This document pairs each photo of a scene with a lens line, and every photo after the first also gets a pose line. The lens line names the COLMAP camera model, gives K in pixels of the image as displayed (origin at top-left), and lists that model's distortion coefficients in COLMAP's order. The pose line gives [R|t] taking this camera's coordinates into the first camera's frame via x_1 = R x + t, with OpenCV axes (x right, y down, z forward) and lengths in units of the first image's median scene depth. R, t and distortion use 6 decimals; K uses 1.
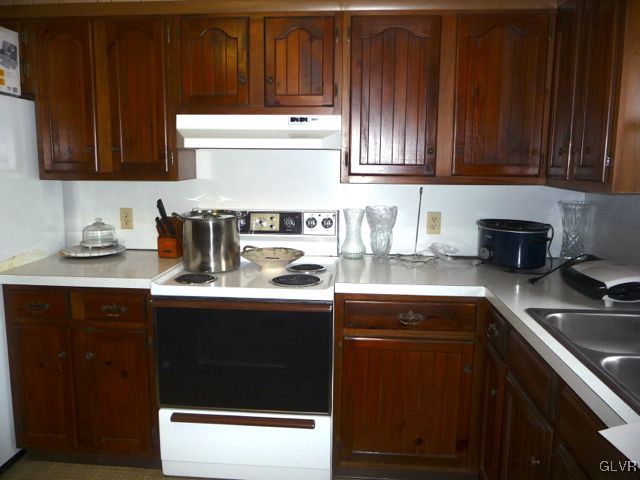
lens RADIAL K [[523.3, 0, 319.3], [0, 523.3, 239.6], [0, 0, 1]] dist [0.000917, 0.001426]
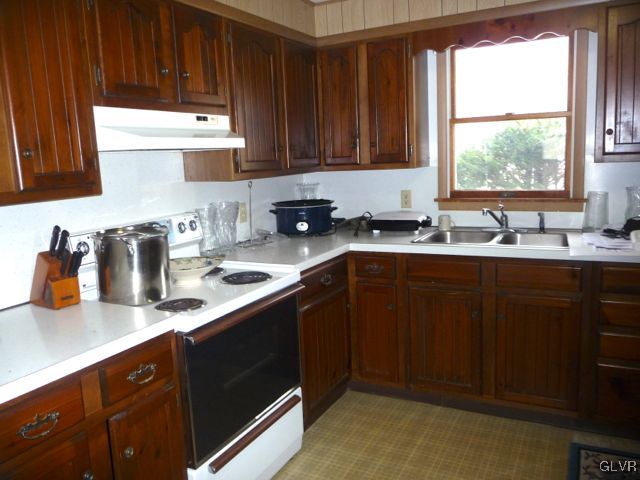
lens RADIAL K [[523.3, 0, 319.8], [0, 523.3, 238.5], [0, 0, 1]] dist [0.000917, 0.001426]
pose [[0.395264, -0.171940, 0.902332, -0.862755], [0.185892, 0.976973, 0.104733, -0.073423], [-0.899562, 0.126339, 0.418124, 0.426760]]
